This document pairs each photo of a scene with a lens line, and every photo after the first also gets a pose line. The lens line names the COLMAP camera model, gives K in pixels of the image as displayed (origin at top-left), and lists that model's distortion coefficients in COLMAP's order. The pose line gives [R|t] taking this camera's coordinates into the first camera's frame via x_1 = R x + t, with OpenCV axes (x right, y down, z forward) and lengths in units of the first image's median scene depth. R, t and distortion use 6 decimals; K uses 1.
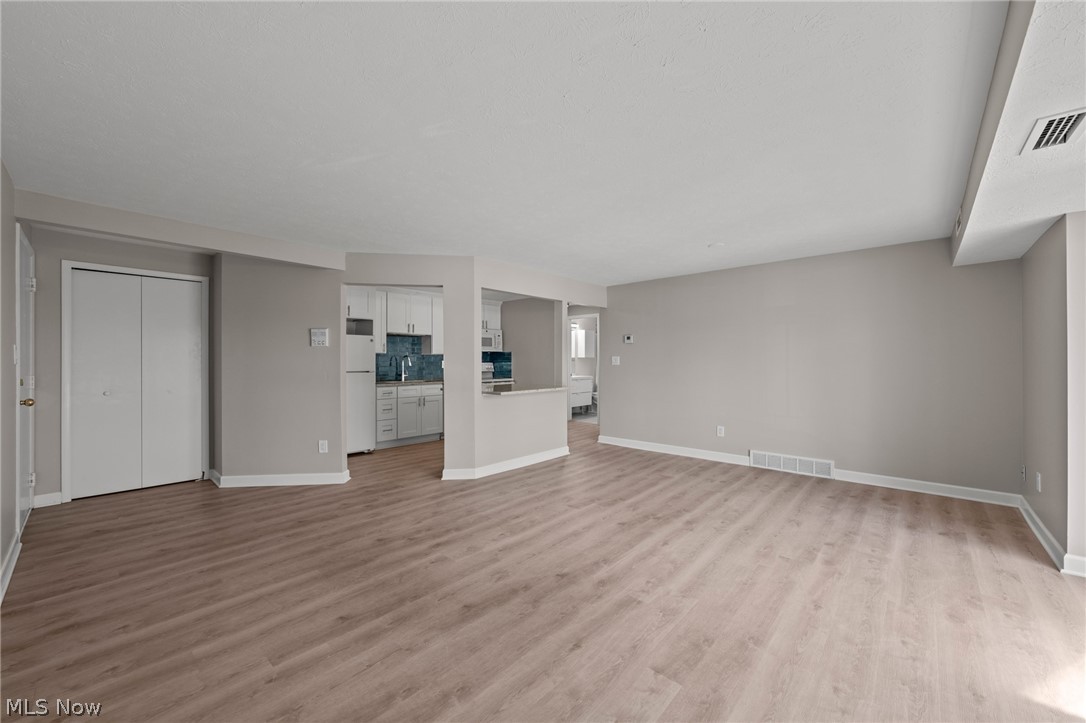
lens RADIAL K [[418.0, 0, 543.0], [0, 418.0, 361.5], [0, 0, 1]] dist [-0.001362, -0.000204]
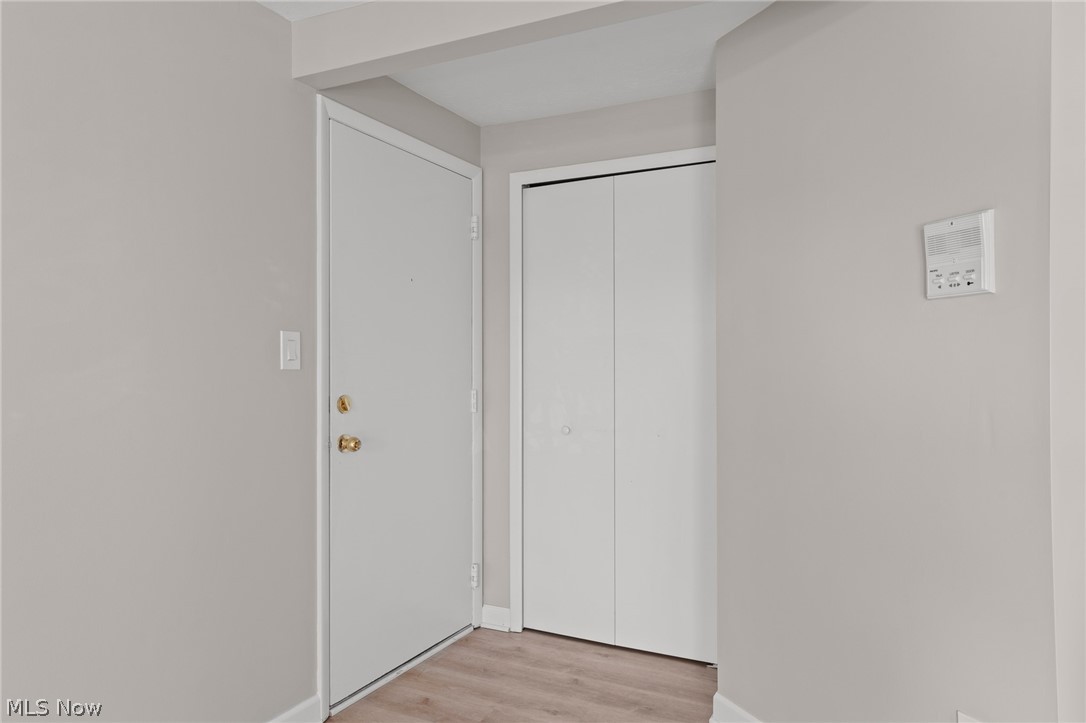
lens RADIAL K [[725.3, 0, 540.6], [0, 725.3, 361.5], [0, 0, 1]] dist [0.003941, 0.003090]
pose [[0.267696, -0.004812, -0.963491, -0.254793], [0.000811, 0.999988, -0.004769, 0.001329], [0.963503, 0.000495, 0.267697, 0.795665]]
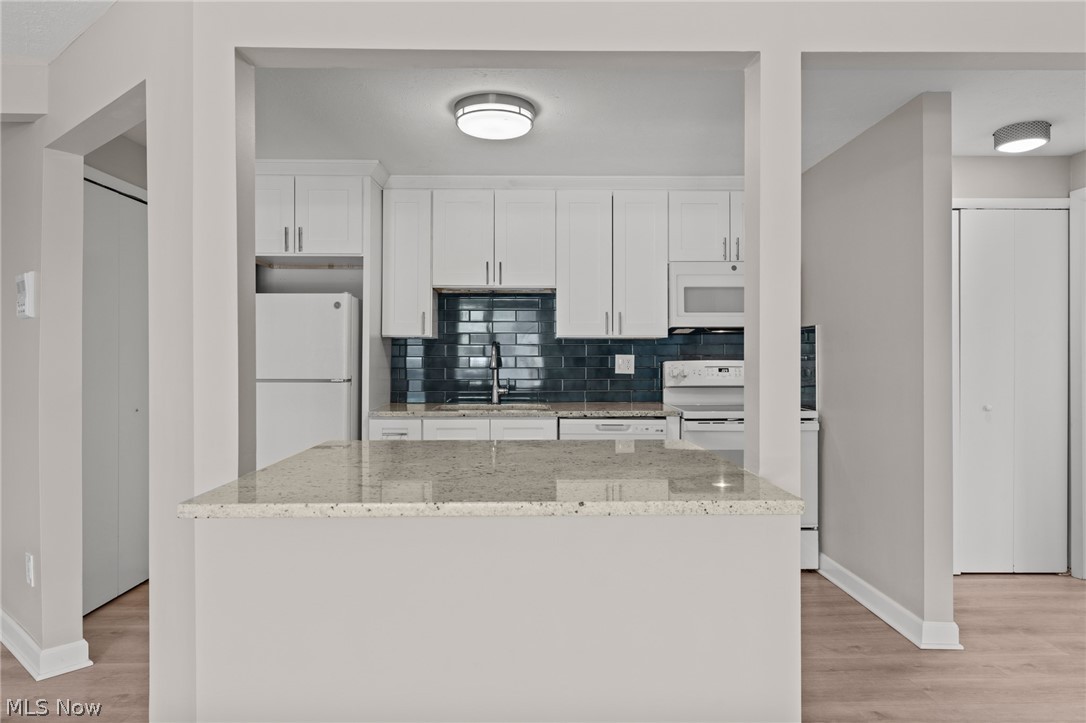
lens RADIAL K [[657.9, 0, 541.1], [0, 657.9, 354.4], [0, 0, 1]] dist [0.004279, -0.001584]
pose [[0.683547, -0.001378, -0.729905, 0.312685], [-0.001934, 0.999991, -0.003699, 0.000543], [0.729904, 0.003940, 0.683538, 1.091795]]
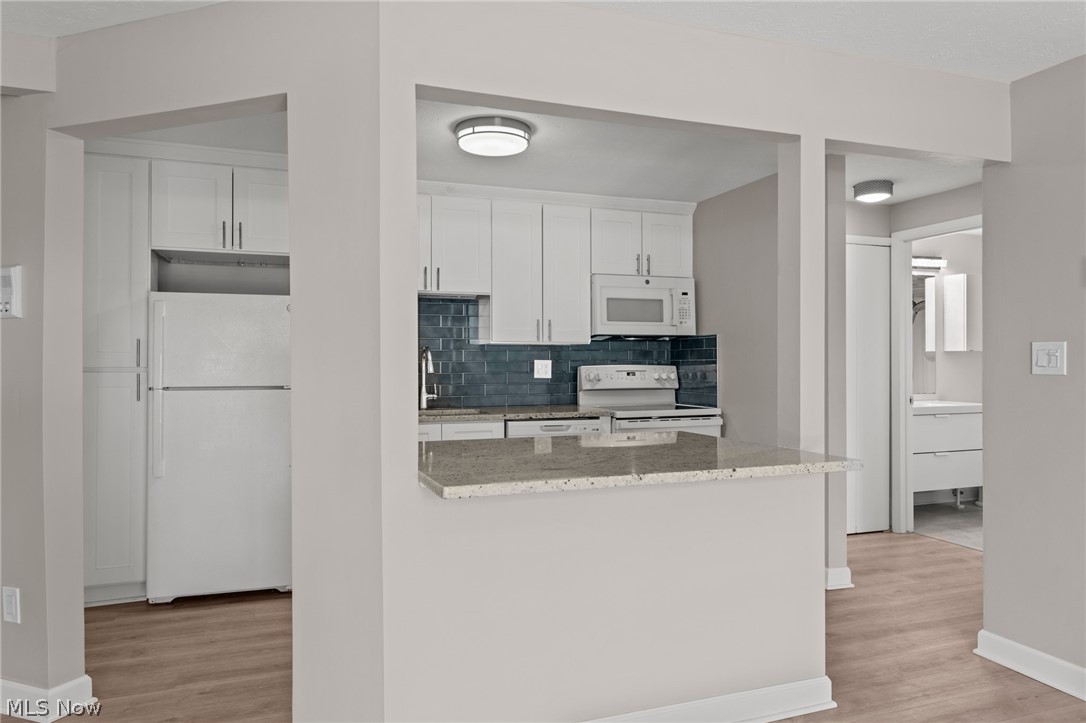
lens RADIAL K [[725.3, 0, 540.6], [0, 725.3, 361.5], [0, 0, 1]] dist [0.003941, 0.003090]
pose [[0.887566, -0.000300, -0.460681, 0.172528], [-0.000463, 0.999999, -0.001543, 0.001416], [0.460681, 0.001583, 0.887565, 0.782915]]
